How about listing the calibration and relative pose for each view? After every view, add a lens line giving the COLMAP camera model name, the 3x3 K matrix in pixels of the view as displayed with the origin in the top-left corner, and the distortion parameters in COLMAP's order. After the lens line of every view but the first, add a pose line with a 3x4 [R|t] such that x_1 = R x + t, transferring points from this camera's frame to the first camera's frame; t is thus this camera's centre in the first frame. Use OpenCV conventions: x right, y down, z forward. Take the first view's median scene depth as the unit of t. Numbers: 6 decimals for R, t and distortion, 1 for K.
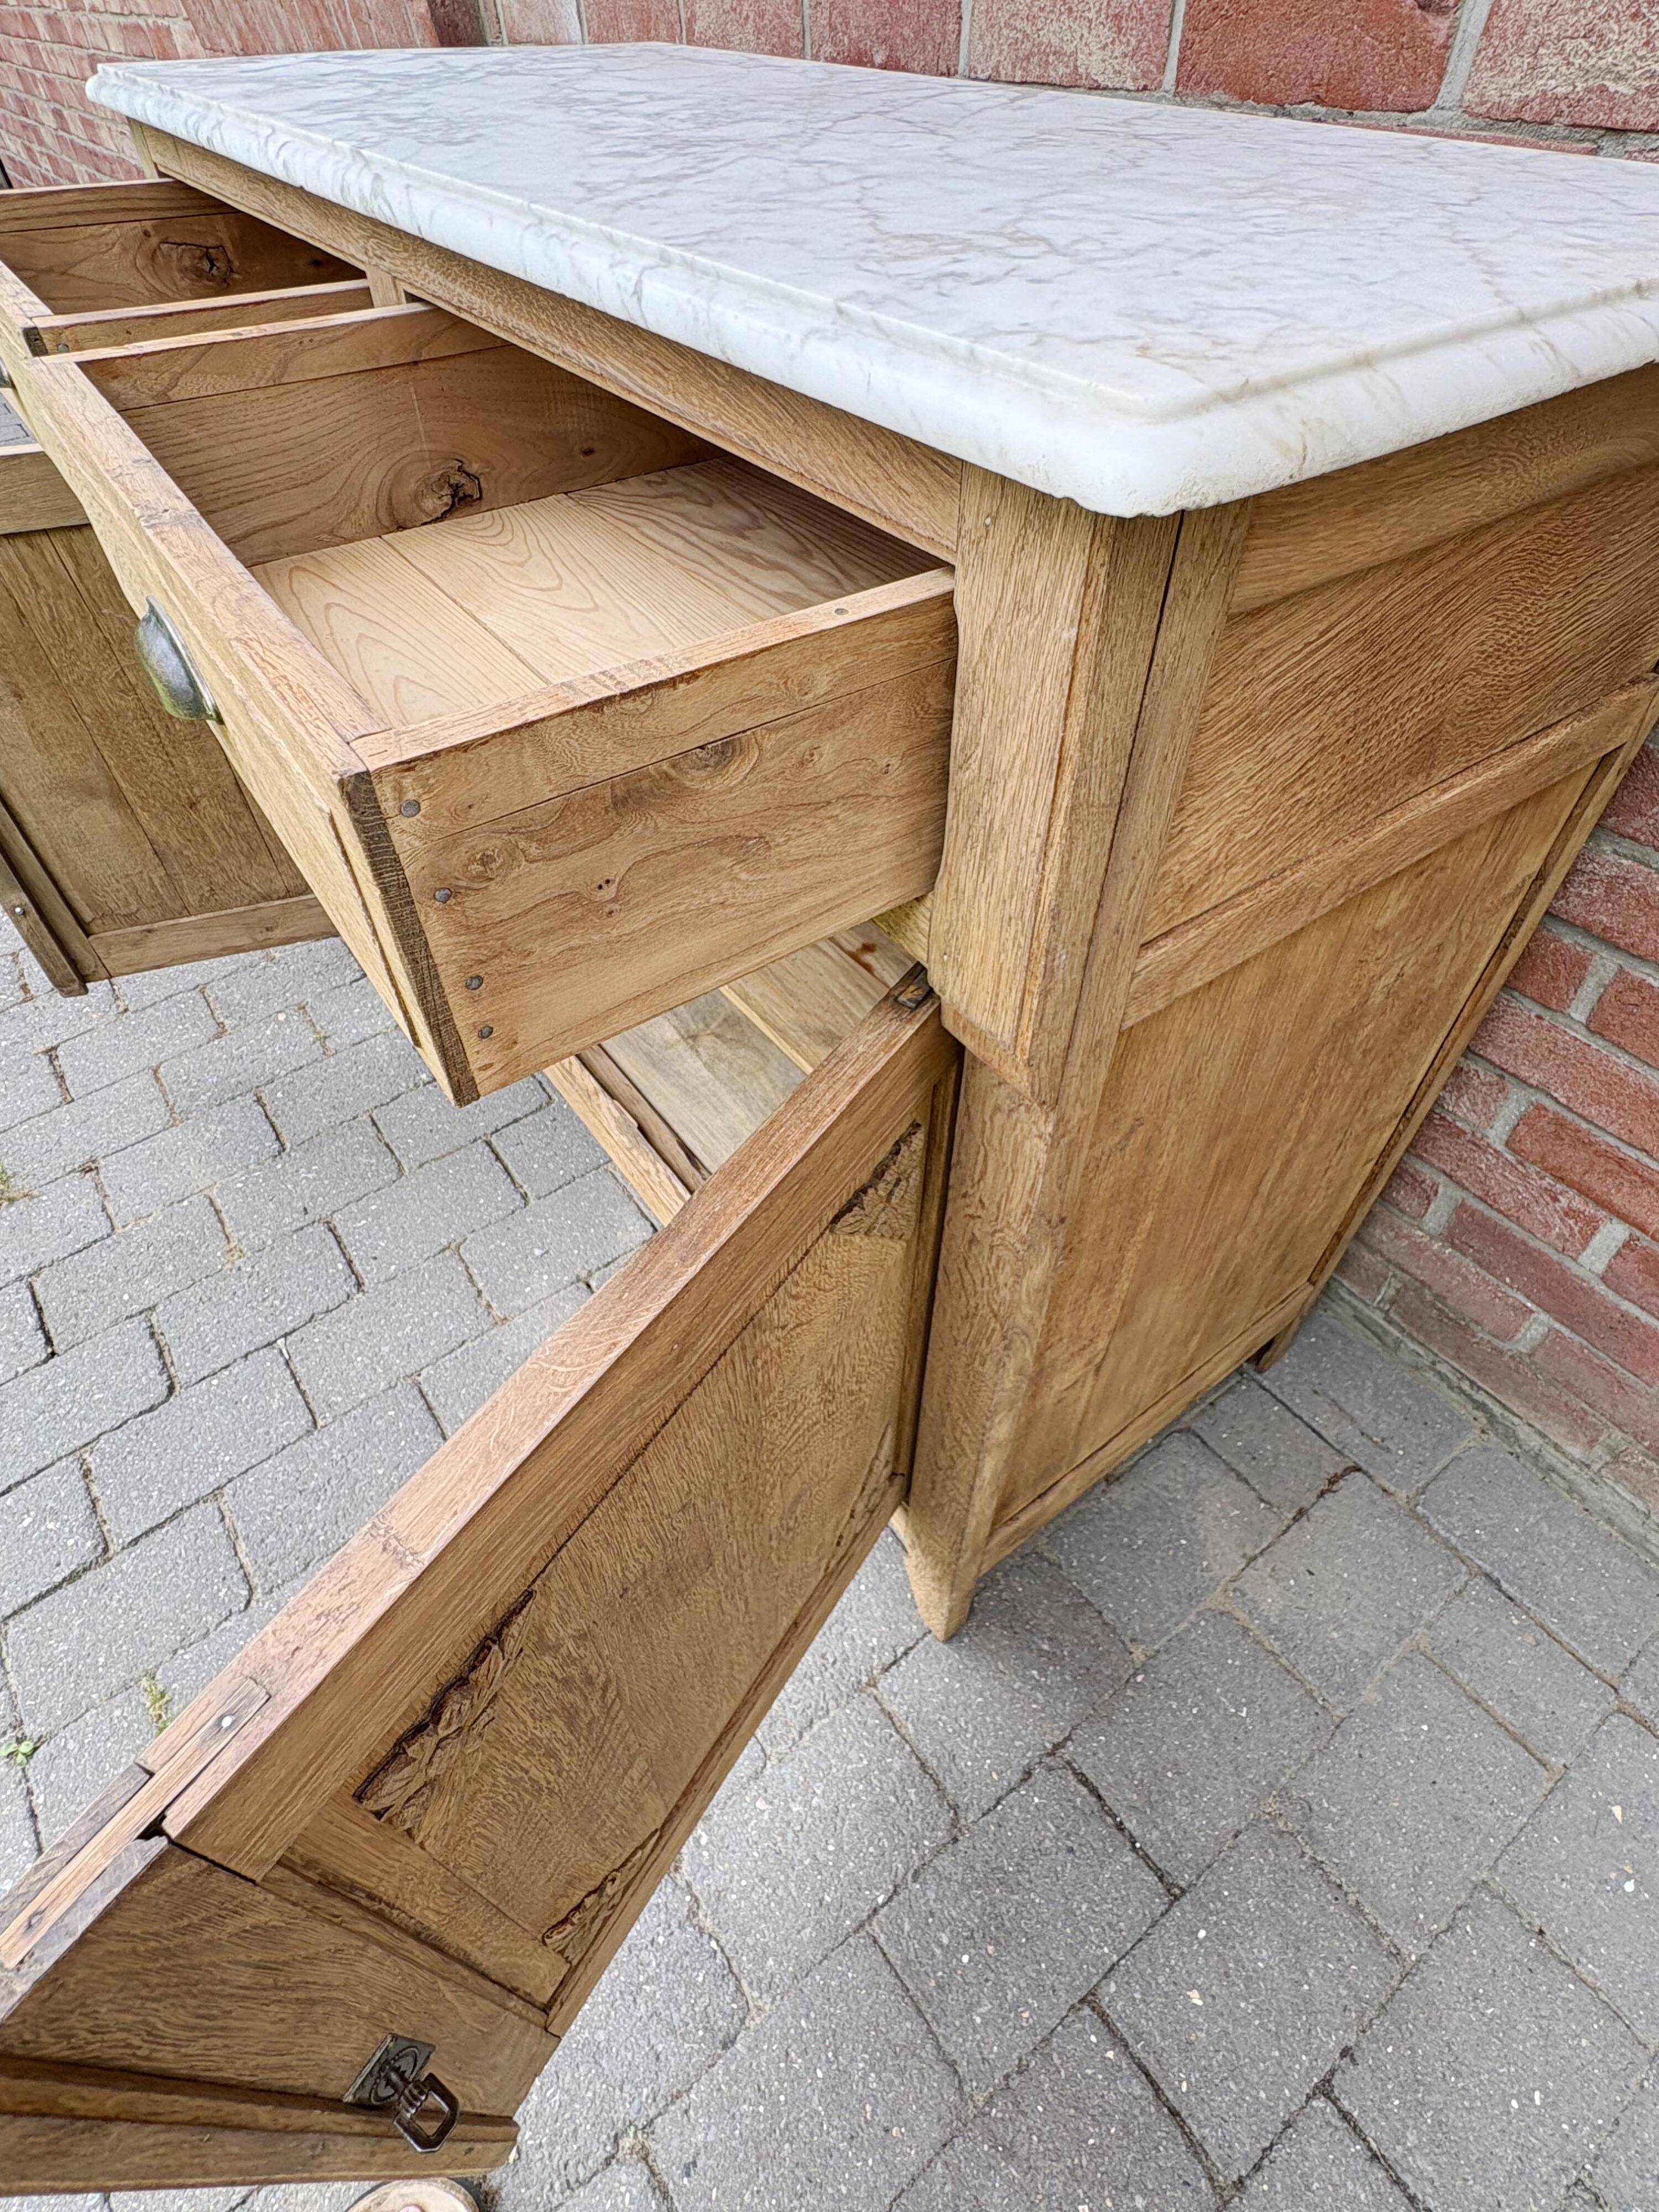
lens RADIAL K [[1102.5, 0, 829.4], [0, 1102.5, 1095.1], [0, 0, 1]] dist [-0.000913, 0.000430]
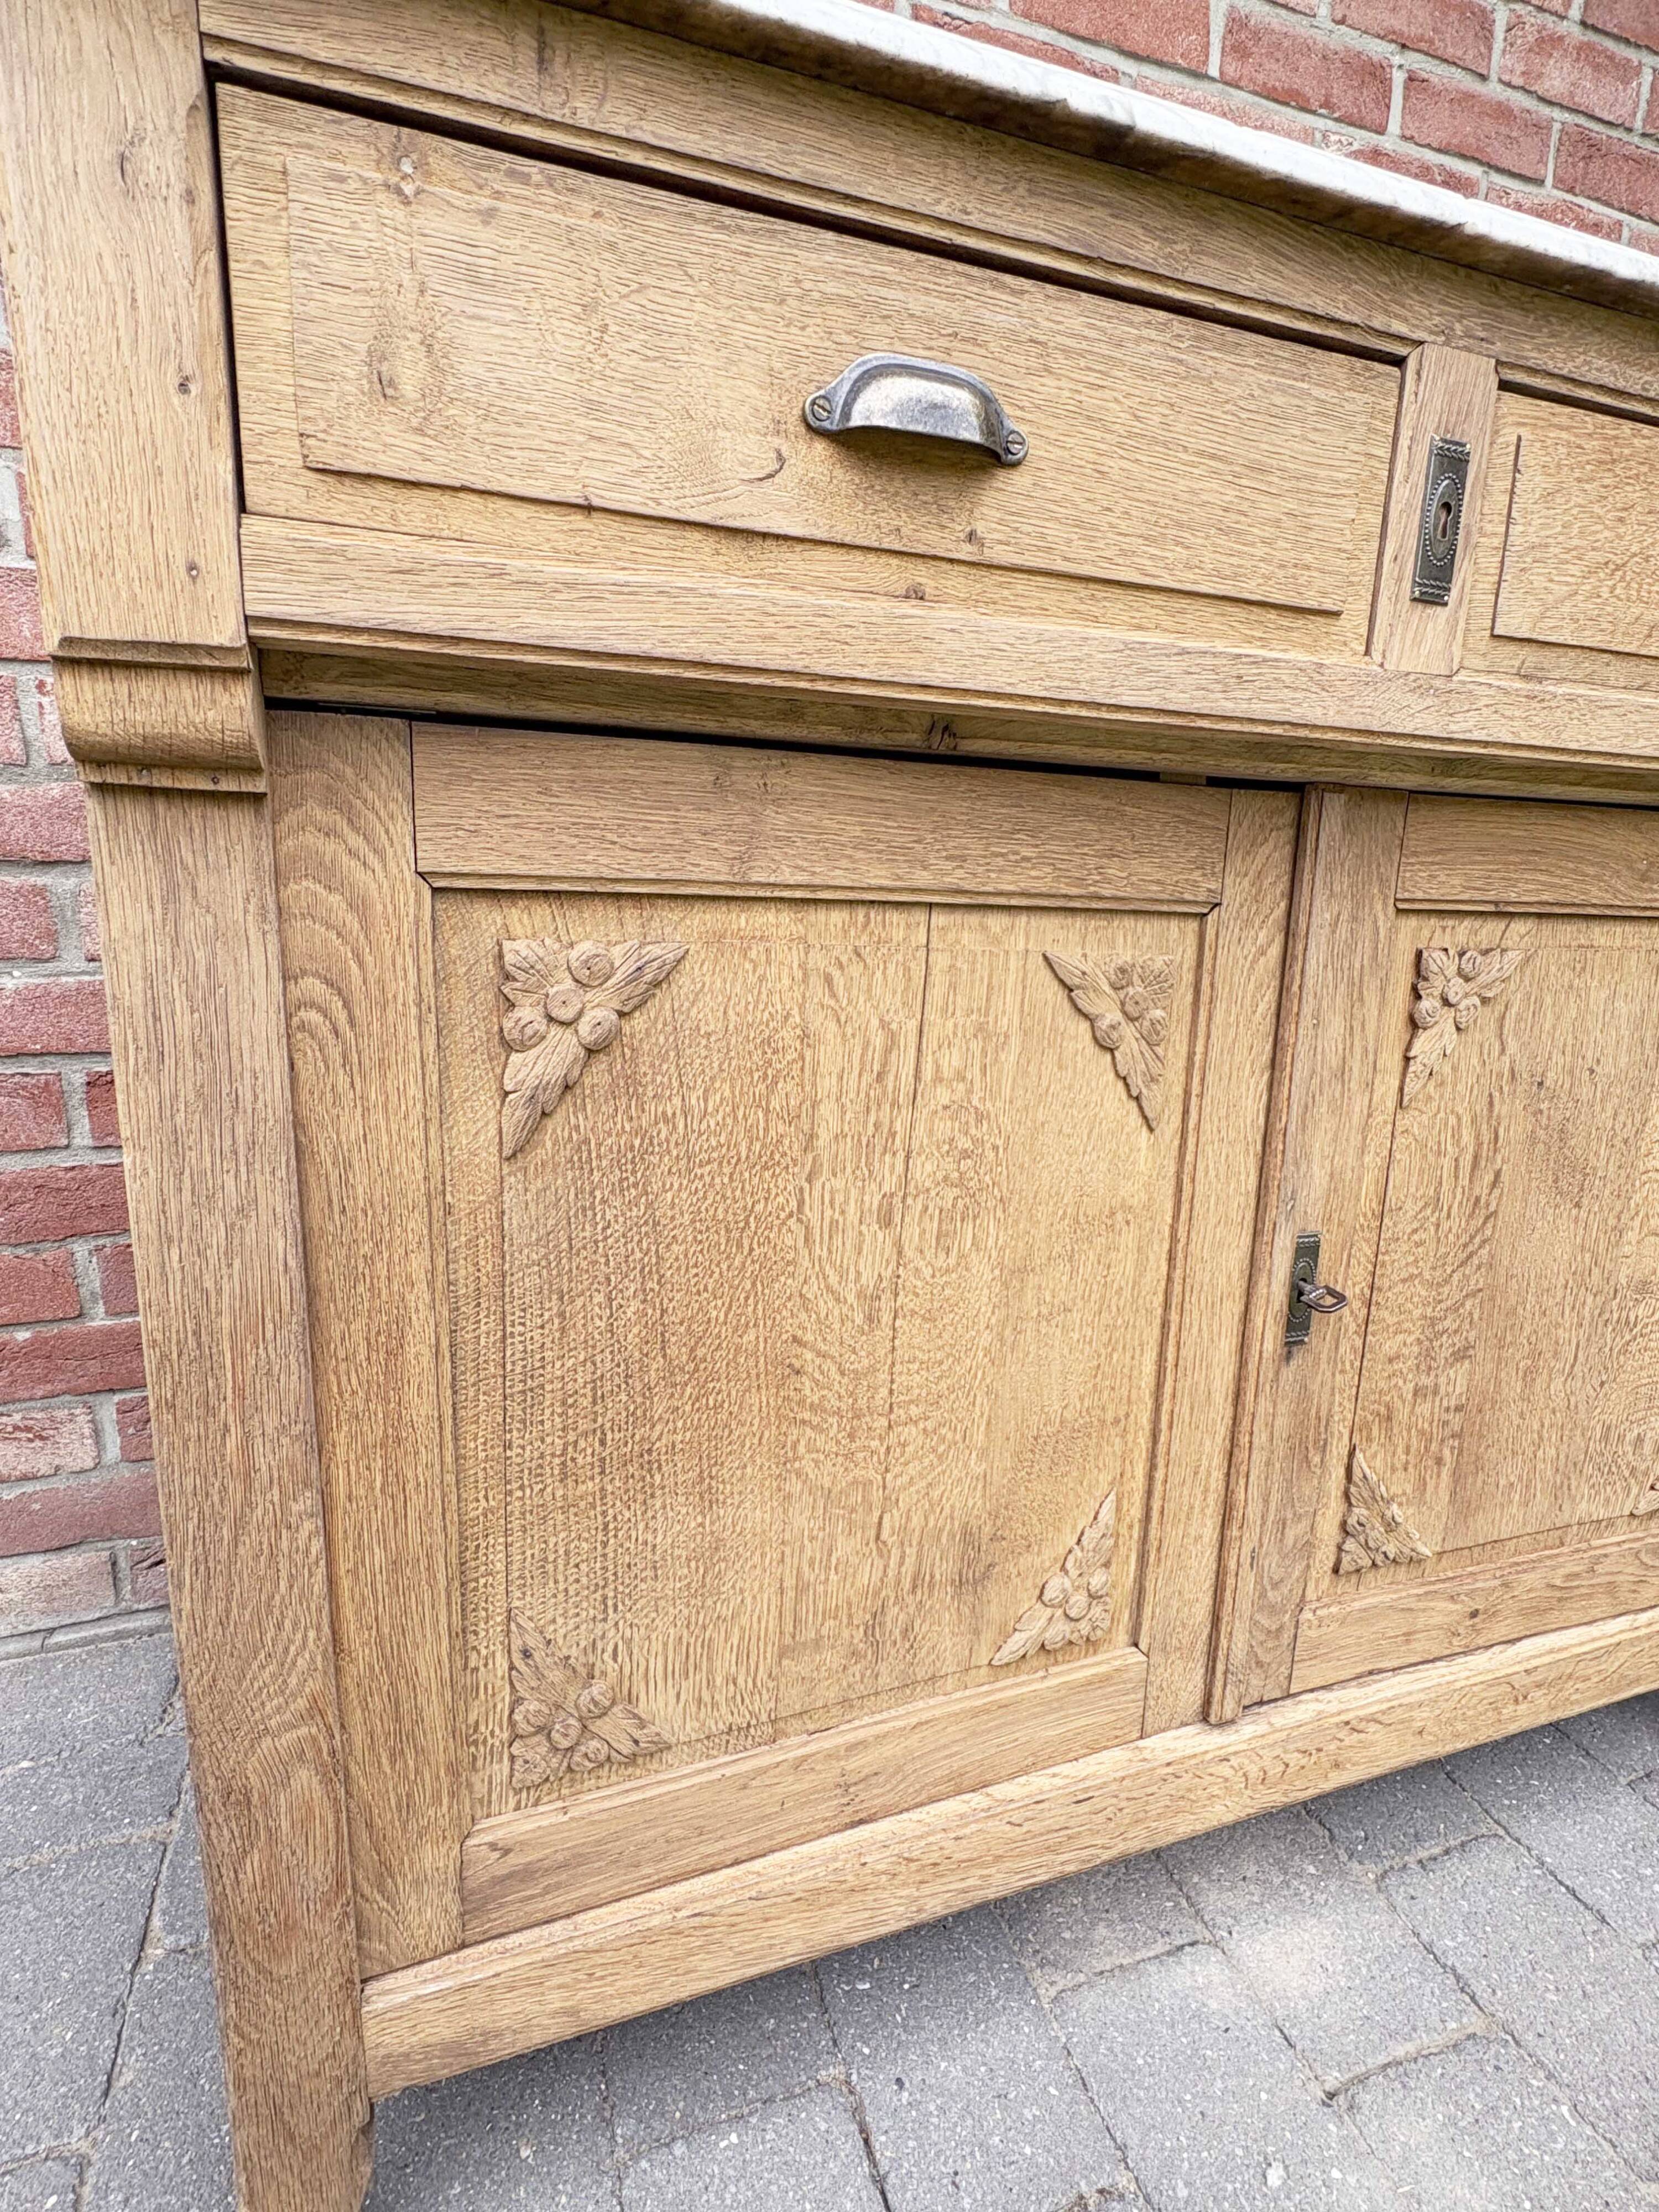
lens RADIAL K [[1102.5, 0, 832.3], [0, 1102.5, 1097.4], [0, 0, 1]] dist [-0.000913, 0.000430]
pose [[0.280893, -0.188726, 0.941000, -1.004378], [0.676074, 0.734820, -0.054437, -0.443017], [-0.681192, 0.651477, 0.333998, 1.004843]]
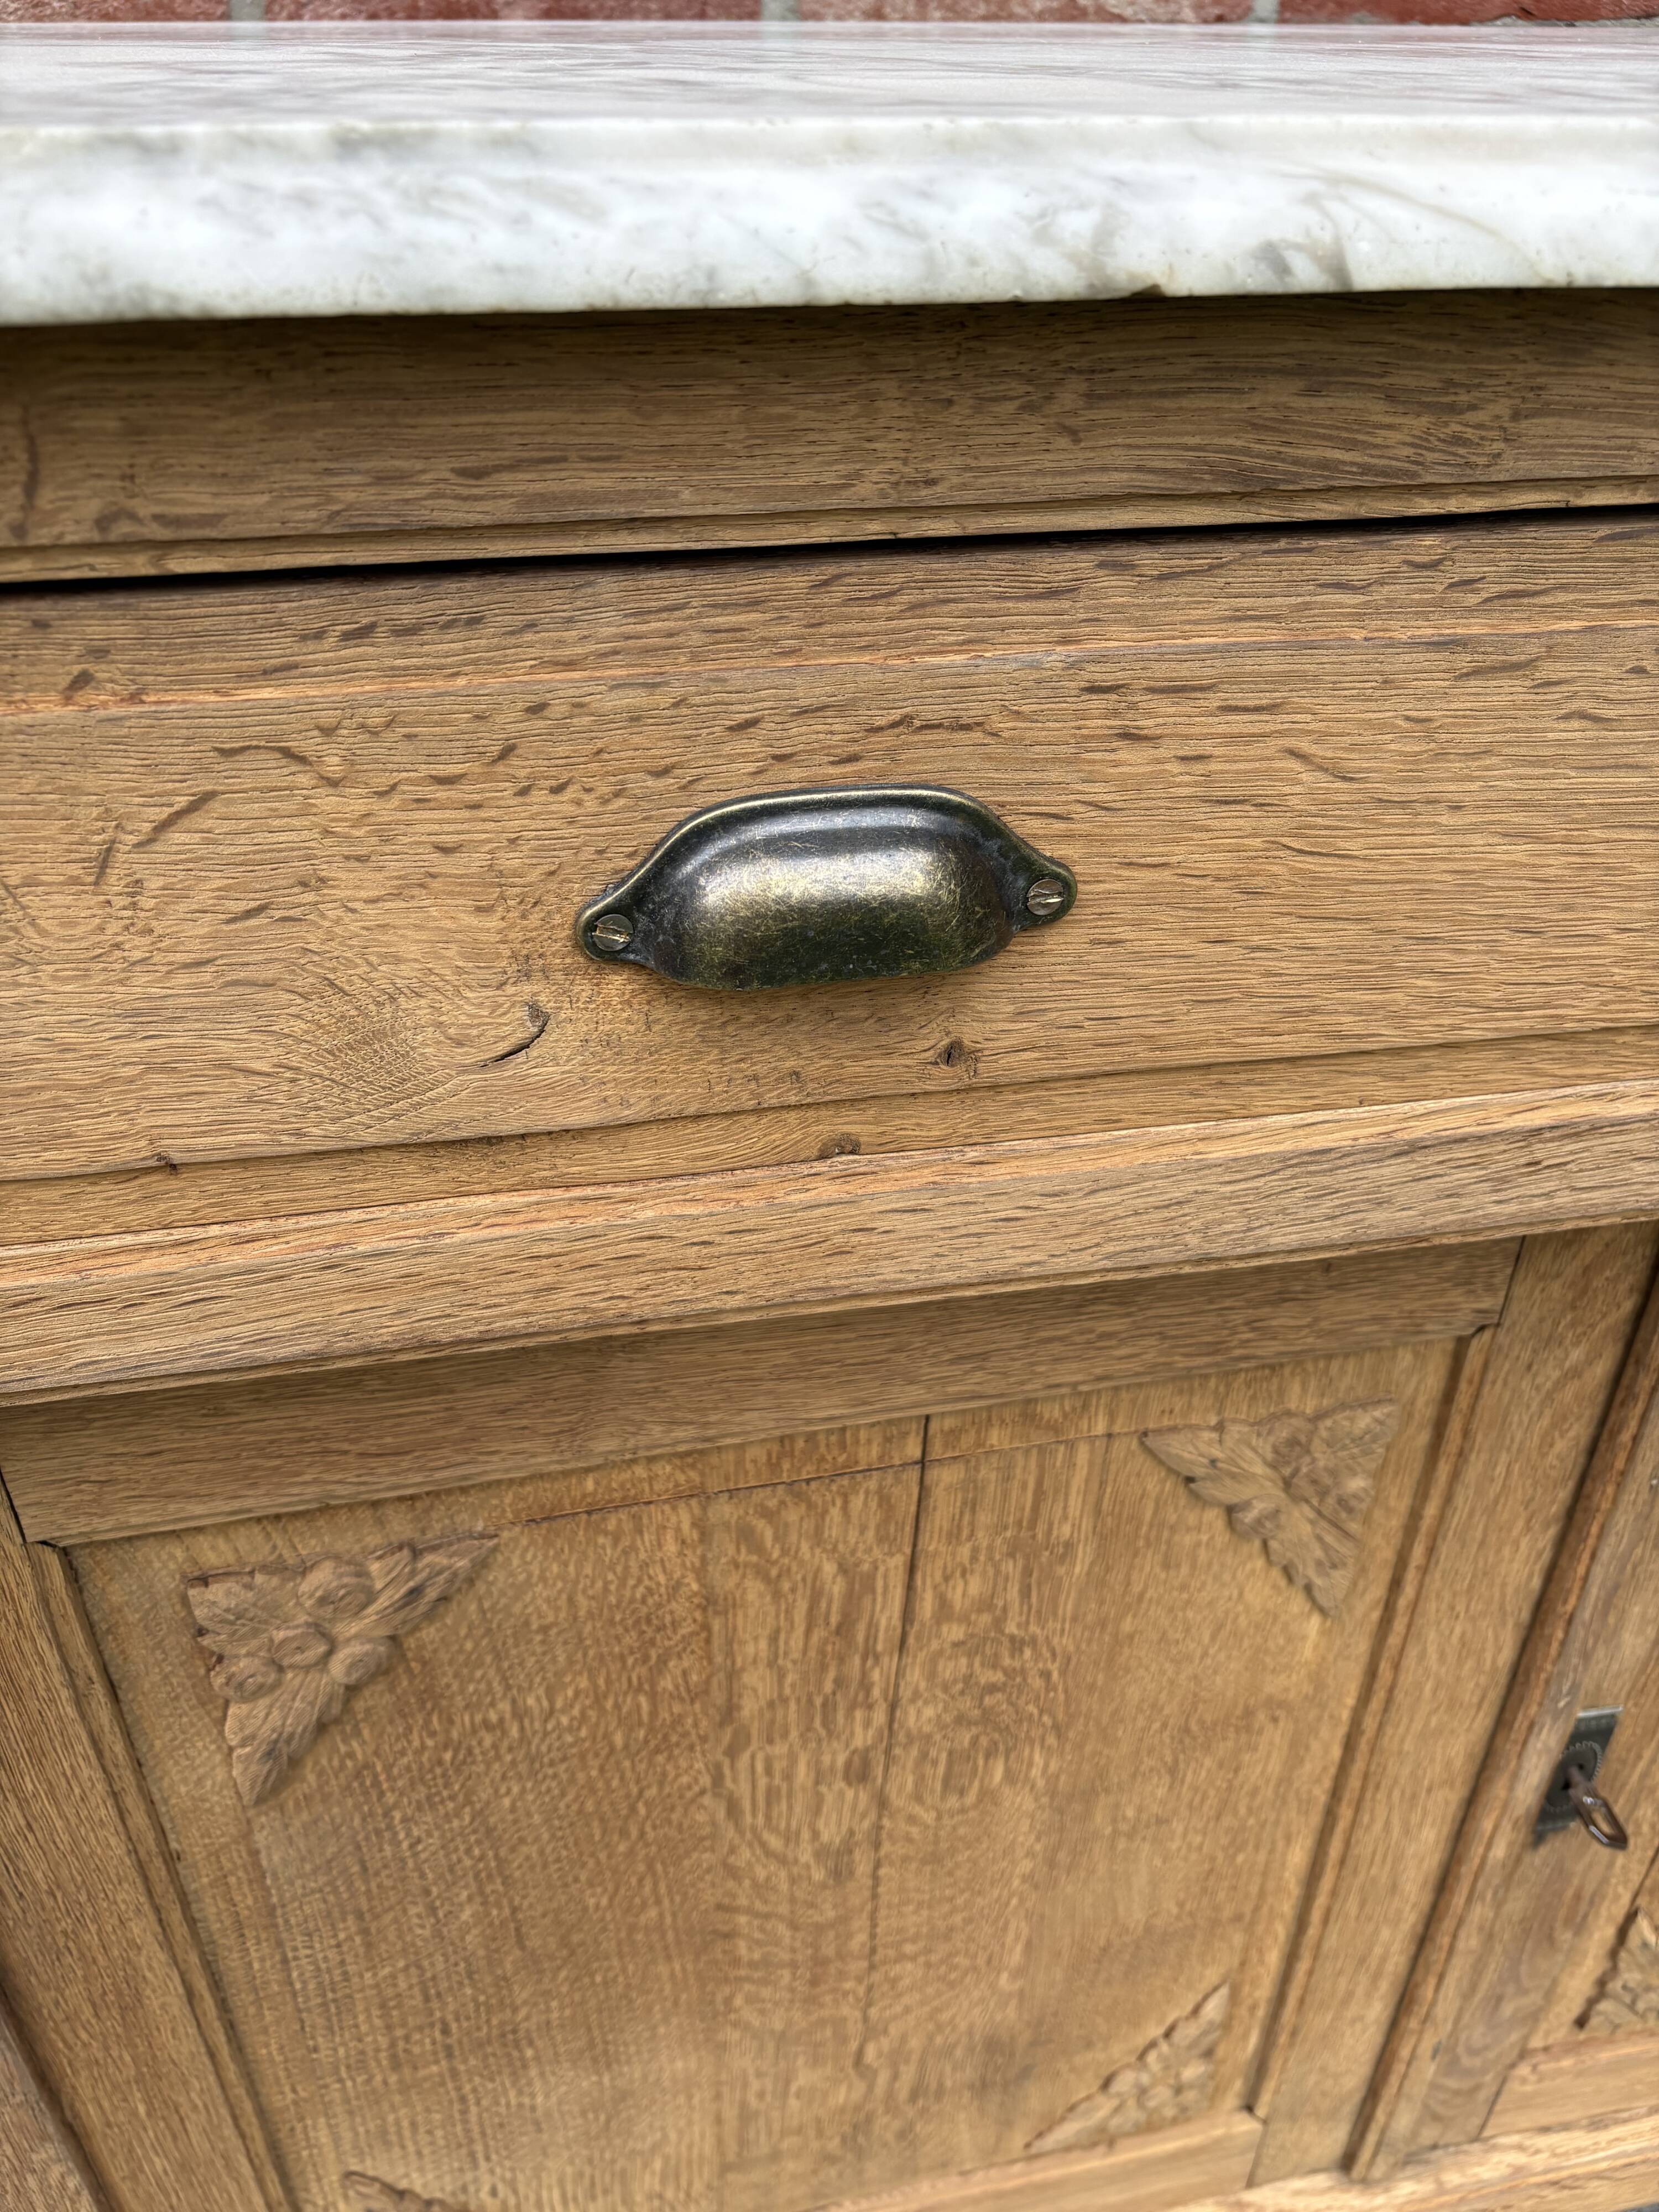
lens RADIAL K [[1687.4, 0, 814.2], [0, 1687.4, 1103.3], [0, 0, 1]] dist [0.022400, -0.024953]
pose [[0.432078, -0.498221, 0.751721, -0.768109], [0.653288, 0.747547, 0.119955, -0.677427], [-0.621711, 0.439261, 0.648480, 0.734672]]
